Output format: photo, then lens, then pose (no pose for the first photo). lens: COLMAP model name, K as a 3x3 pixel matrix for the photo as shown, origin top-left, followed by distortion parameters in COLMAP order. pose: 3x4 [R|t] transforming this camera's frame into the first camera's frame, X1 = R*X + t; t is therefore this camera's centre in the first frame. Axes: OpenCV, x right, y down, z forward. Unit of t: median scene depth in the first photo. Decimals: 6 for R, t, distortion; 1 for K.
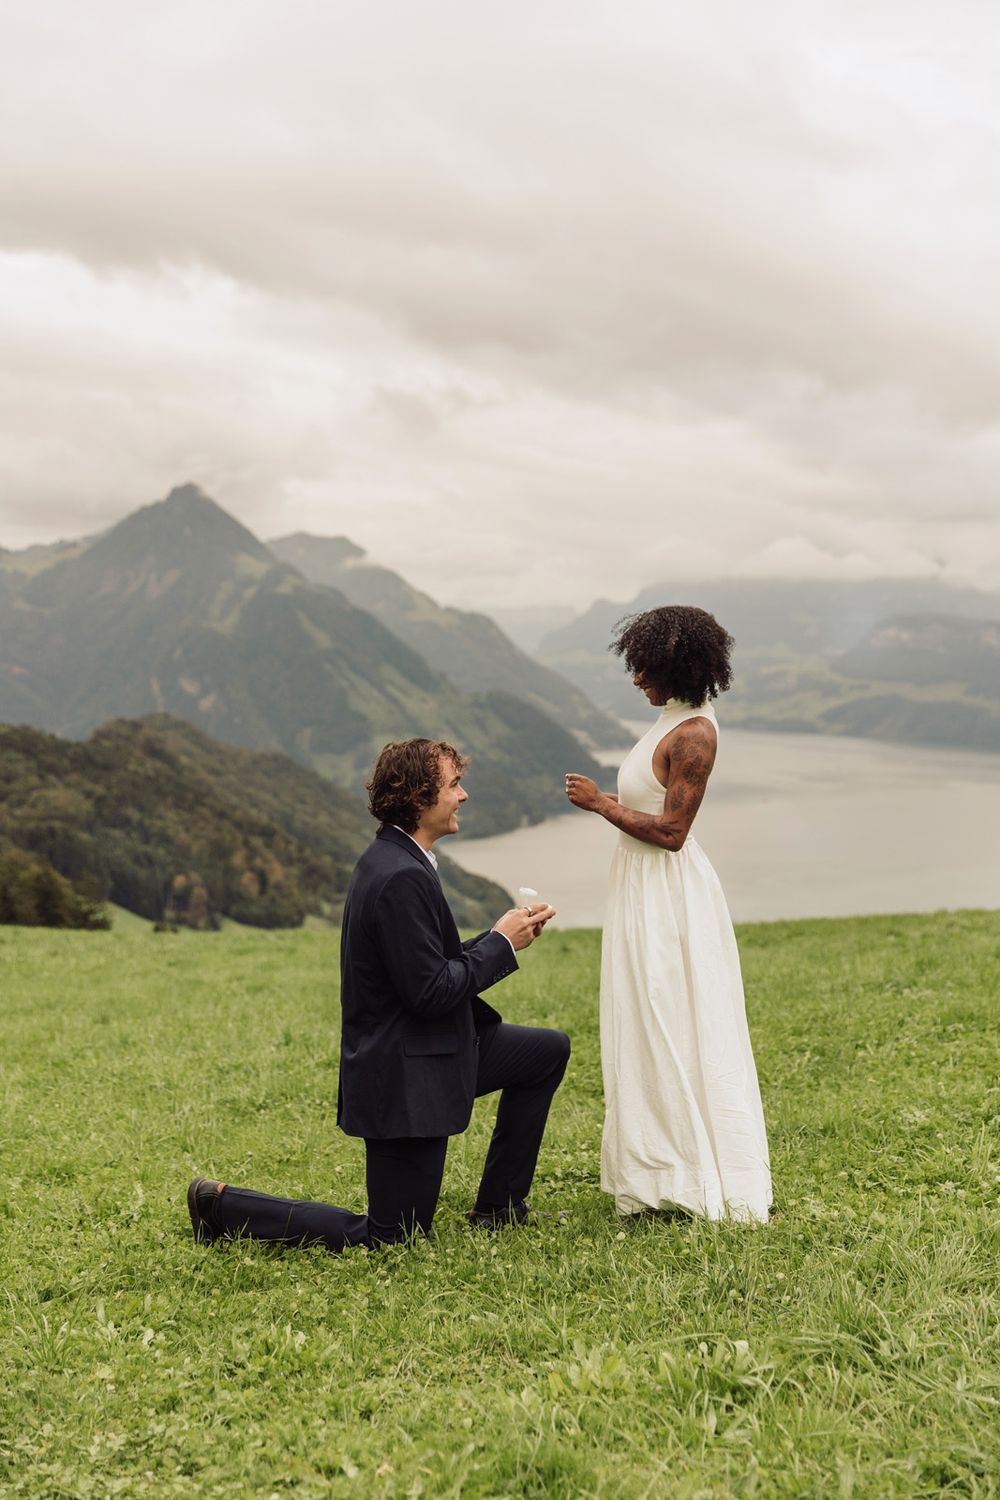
lens RADIAL K [[2209.8, 0, 500.0], [0, 2209.8, 750.0], [0, 0, 1]] dist [0.008553, 0.059933]
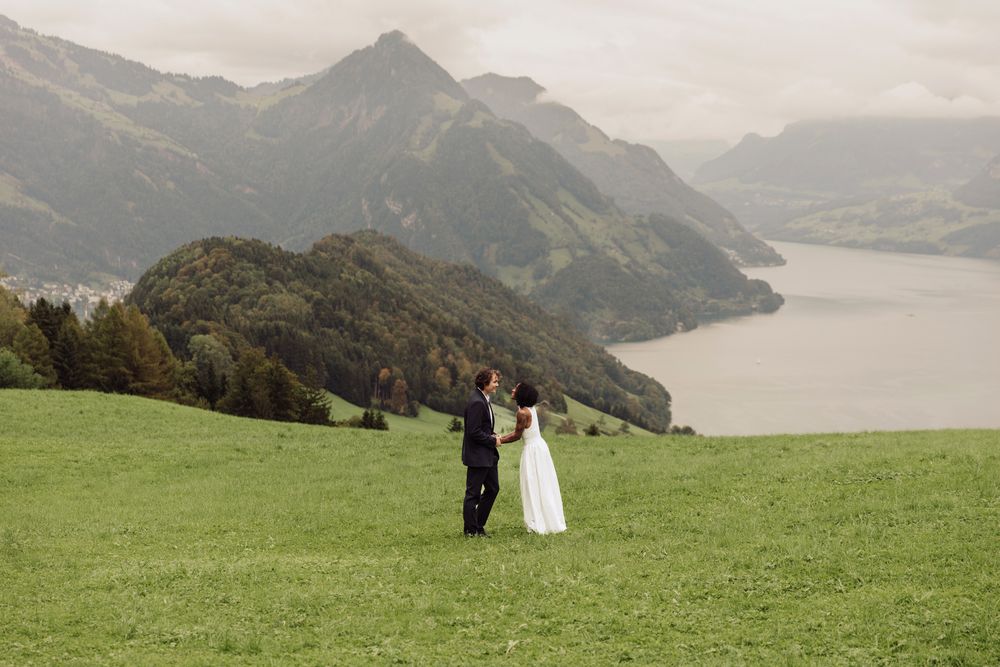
lens RADIAL K [[2208.2, 0, 438.9], [0, 2208.2, 332.1], [0, 0, 1]] dist [0.051088, -0.084516]
pose [[0.993125, 0.016584, -0.115876, 0.020941], [-0.011121, 0.998803, 0.047628, -0.019534], [0.116528, -0.046012, 0.992121, -0.169362]]
